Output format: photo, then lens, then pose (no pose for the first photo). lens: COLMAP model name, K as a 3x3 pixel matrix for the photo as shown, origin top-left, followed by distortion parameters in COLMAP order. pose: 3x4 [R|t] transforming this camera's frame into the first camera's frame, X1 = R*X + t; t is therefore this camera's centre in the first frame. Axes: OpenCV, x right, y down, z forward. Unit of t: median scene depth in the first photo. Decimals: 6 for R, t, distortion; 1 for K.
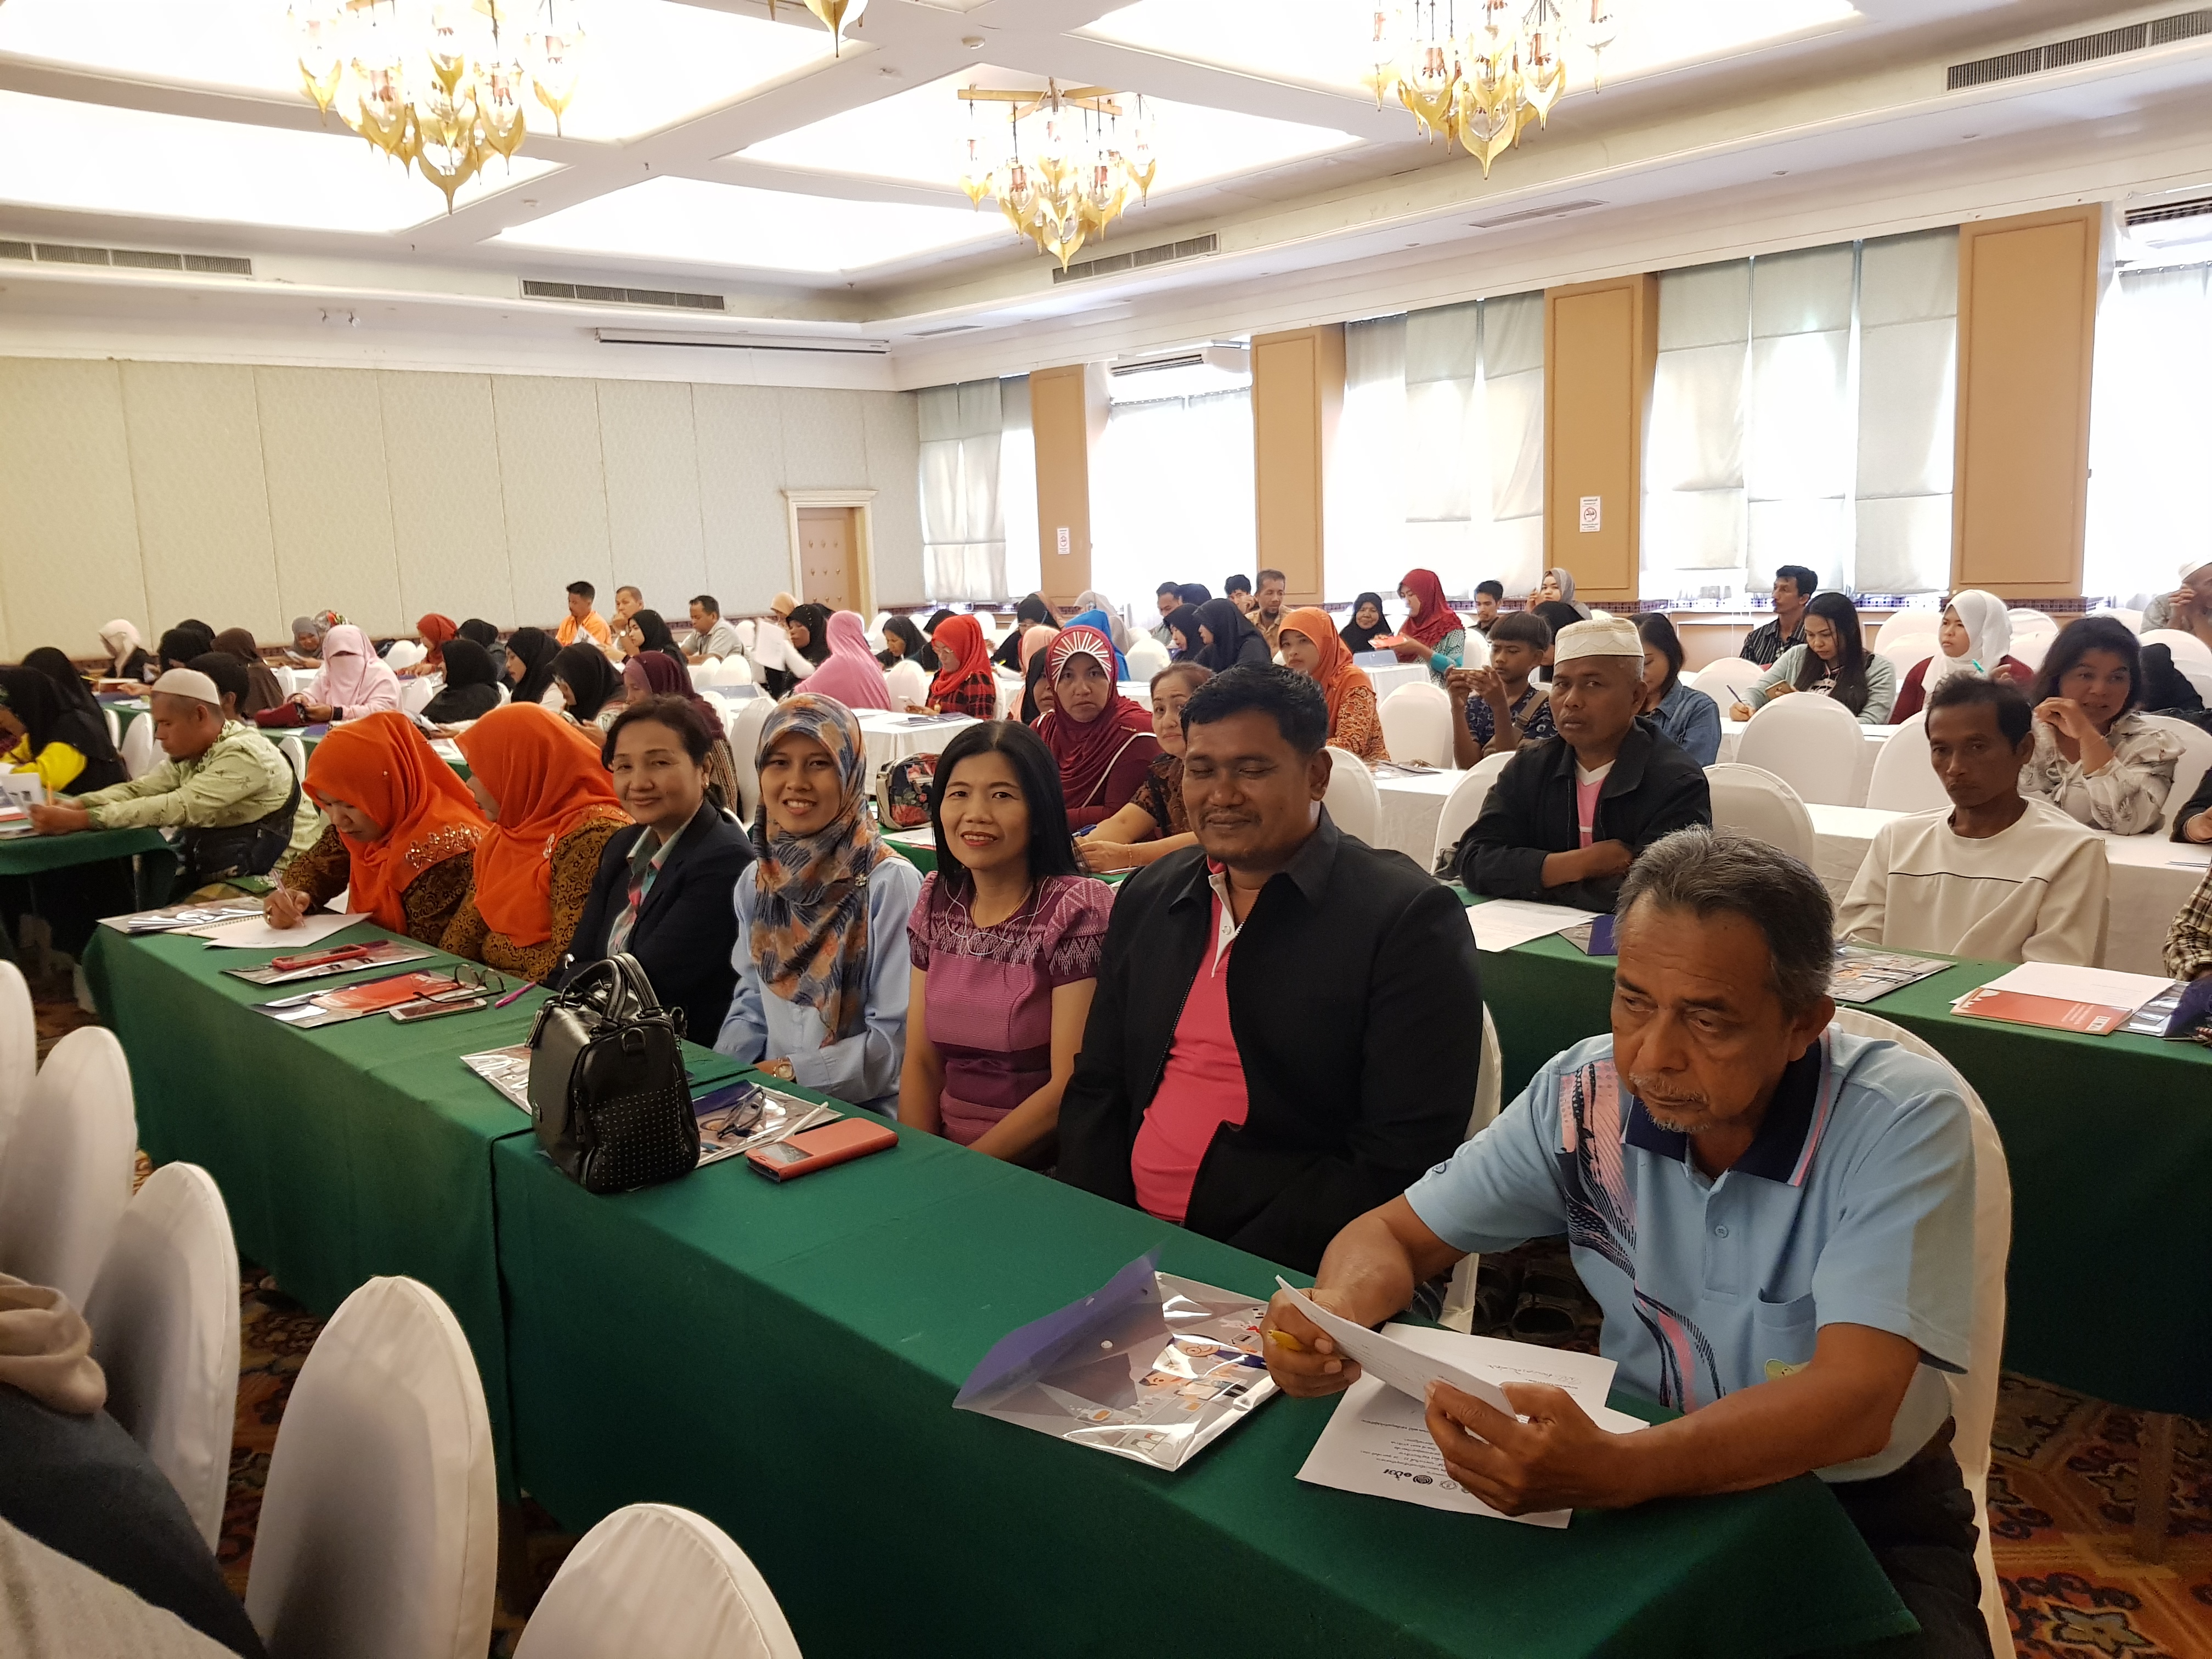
lens RADIAL K [[1701.1, 0, 1154.6], [0, 1701.1, 835.6], [0, 0, 1]] dist [0.038663, -0.086818]
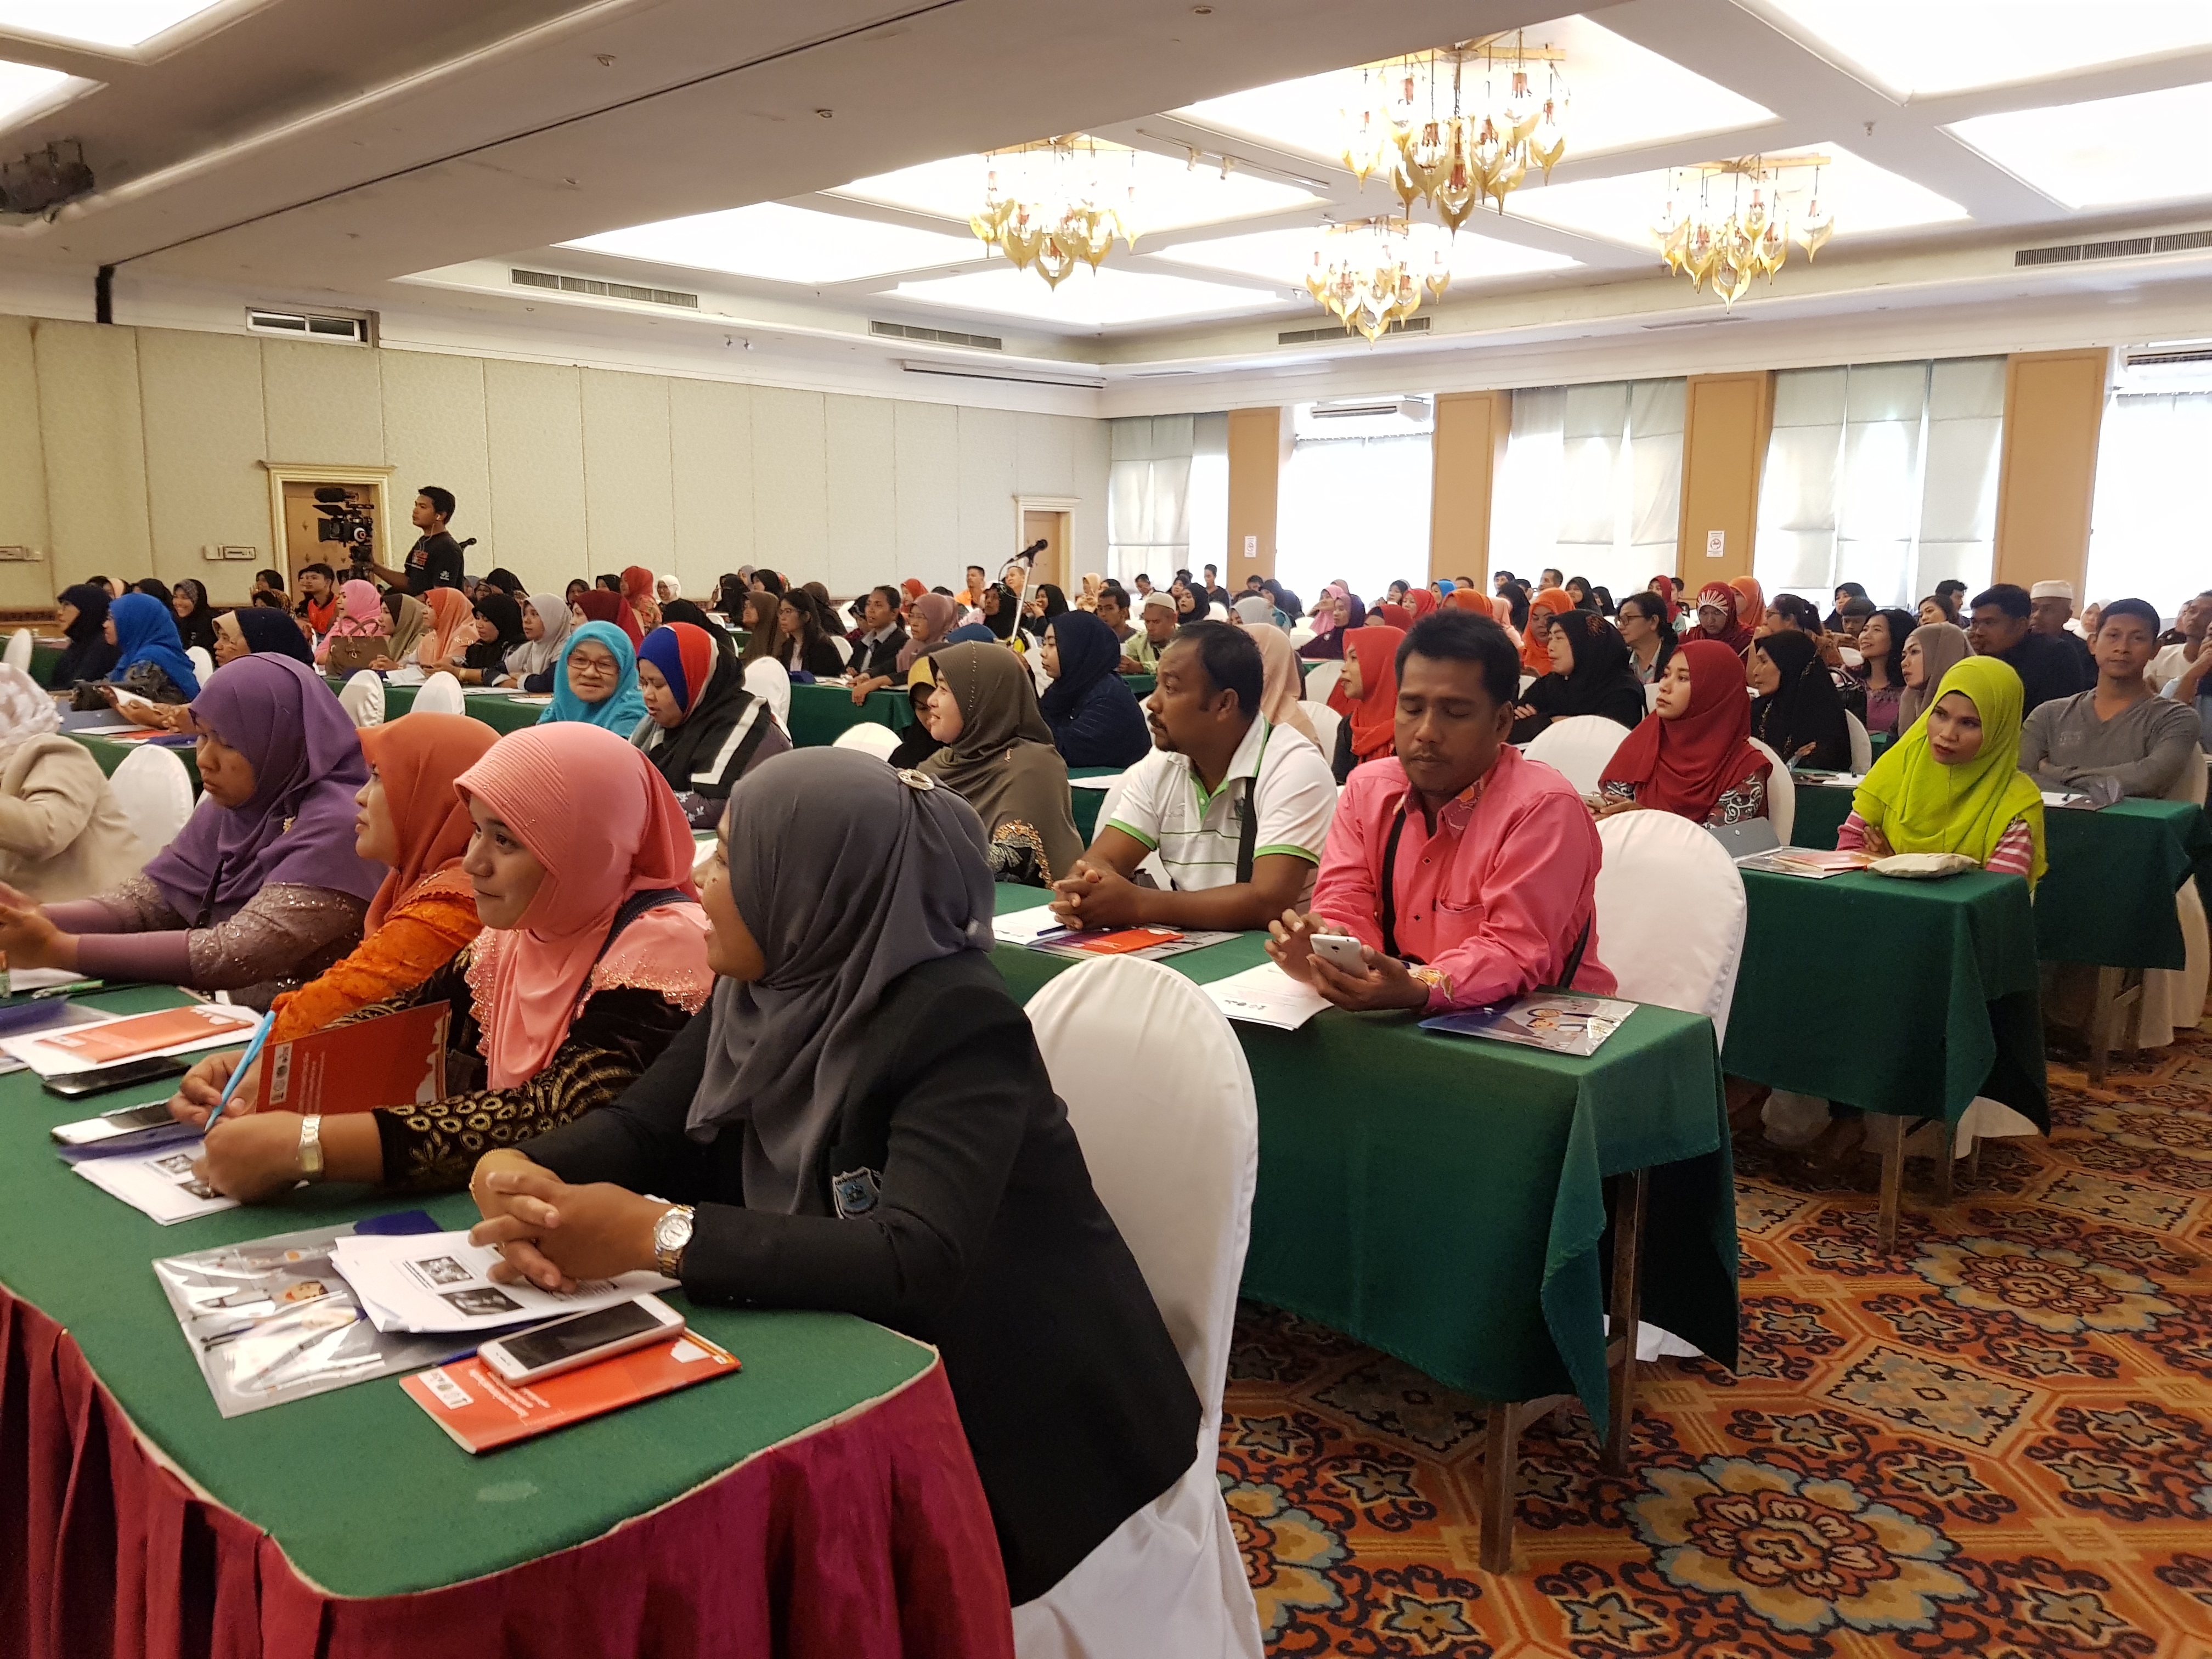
lens RADIAL K [[1701.1, 0, 1154.6], [0, 1701.1, 835.6], [0, 0, 1]] dist [0.038663, -0.086818]
pose [[0.995477, 0.028937, 0.090491, -0.272328], [-0.028015, 0.999542, -0.011435, 0.065248], [-0.090781, 0.008848, 0.995832, -0.277459]]
